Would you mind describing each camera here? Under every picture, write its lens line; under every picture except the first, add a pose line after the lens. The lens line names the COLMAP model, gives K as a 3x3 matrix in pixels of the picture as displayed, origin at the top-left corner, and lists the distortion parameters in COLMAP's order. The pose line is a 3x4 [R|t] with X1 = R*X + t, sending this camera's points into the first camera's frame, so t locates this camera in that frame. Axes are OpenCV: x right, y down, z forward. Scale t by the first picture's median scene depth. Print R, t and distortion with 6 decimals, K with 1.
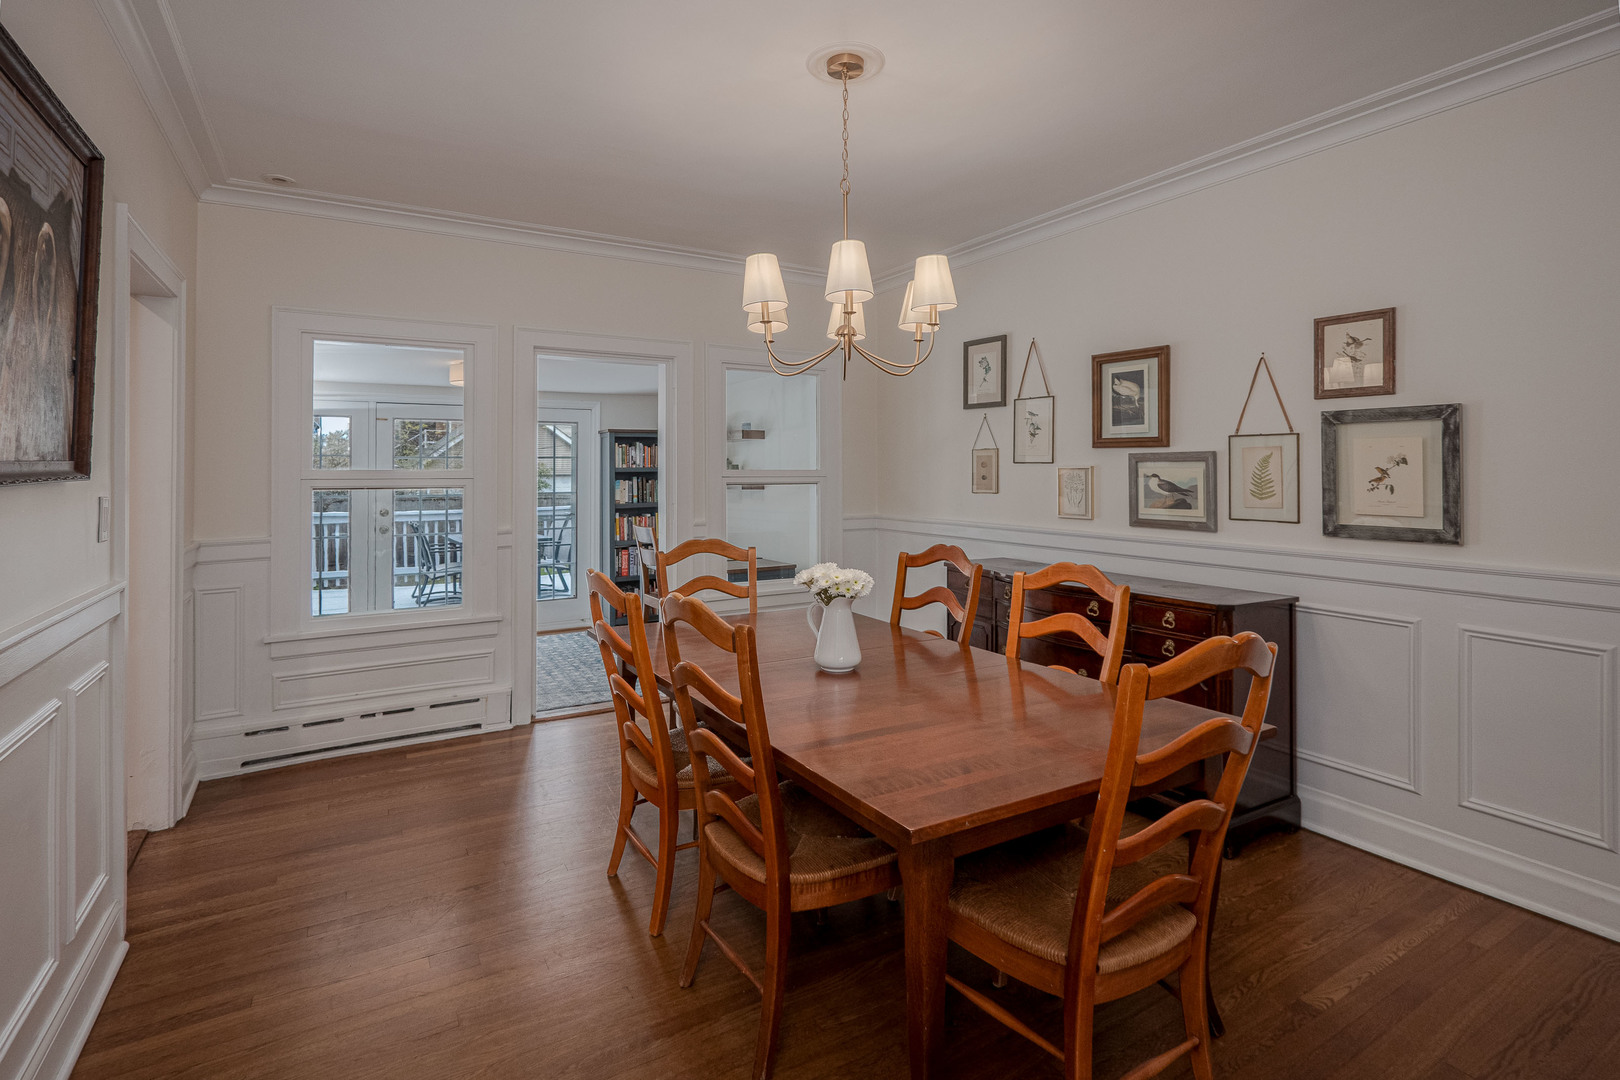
lens RADIAL K [[840.6, 0, 850.9], [0, 840.6, 453.7], [0, 0, 1]] dist [-0.000442, 0.002830]
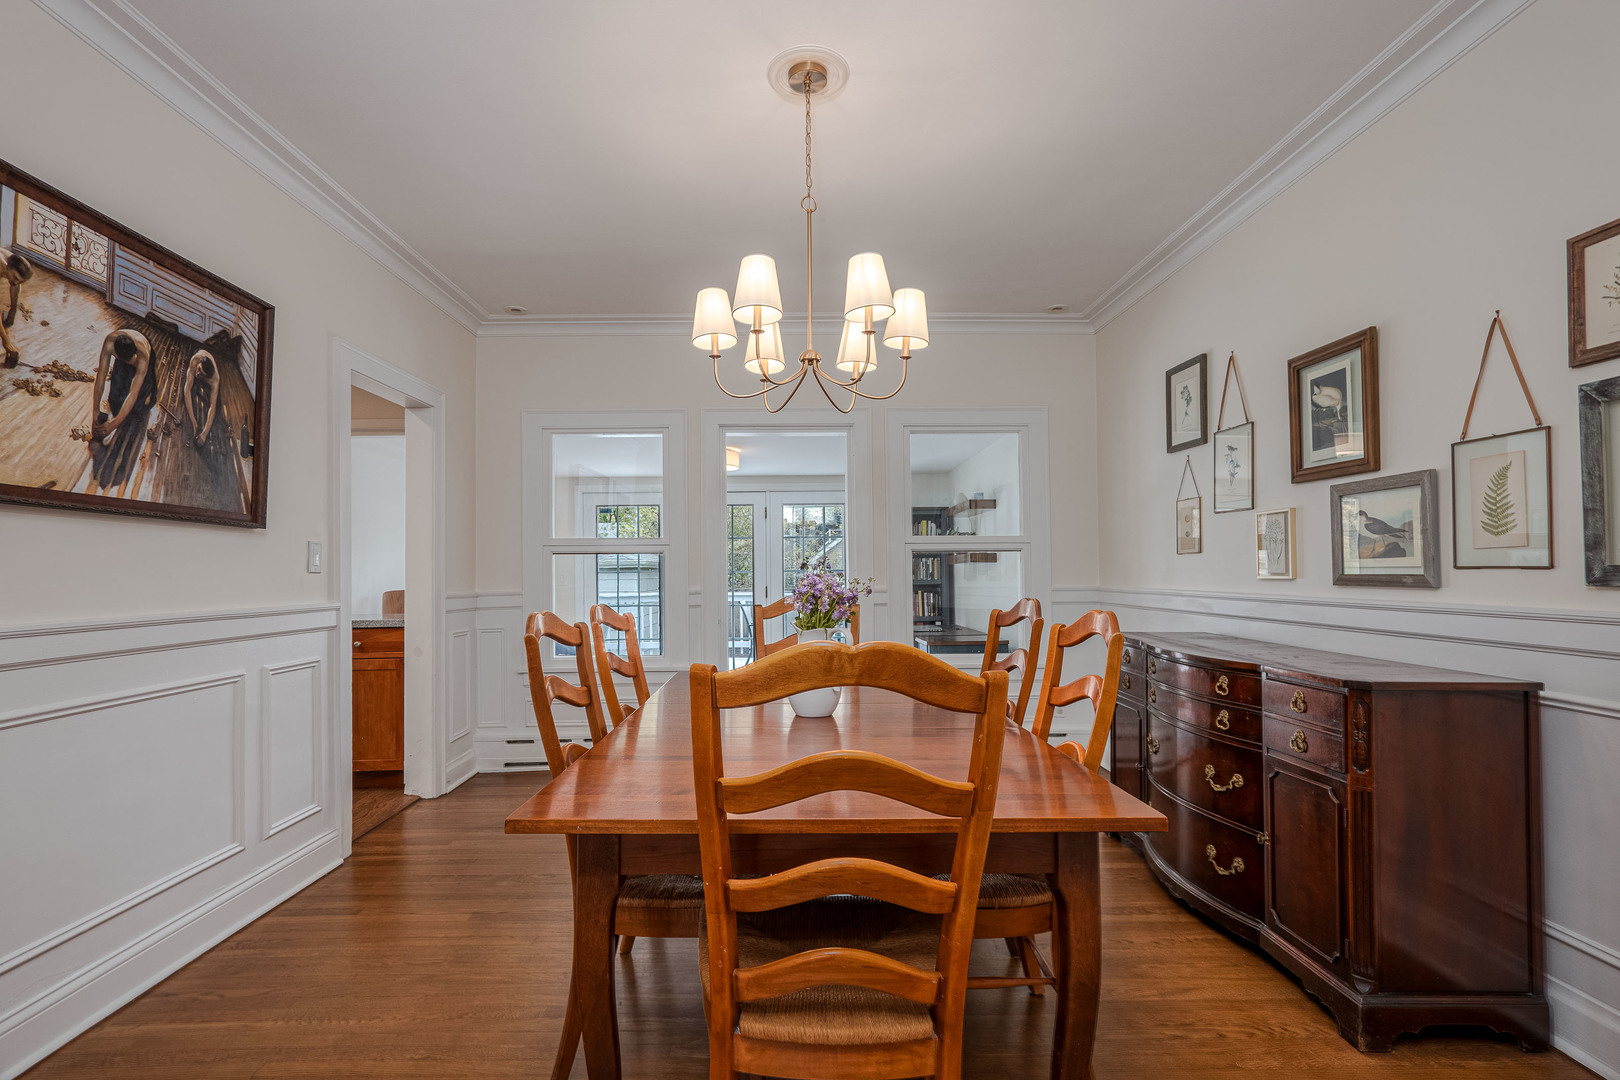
lens RADIAL K [[840.6, 0, 766.3], [0, 840.6, 555.5], [0, 0, 1]] dist [-0.000442, 0.002830]
pose [[0.843131, -0.014854, -0.537503, 0.324712], [0.016566, 0.999861, -0.001645, 0.055958], [0.537453, -0.007518, 0.843260, 0.126491]]
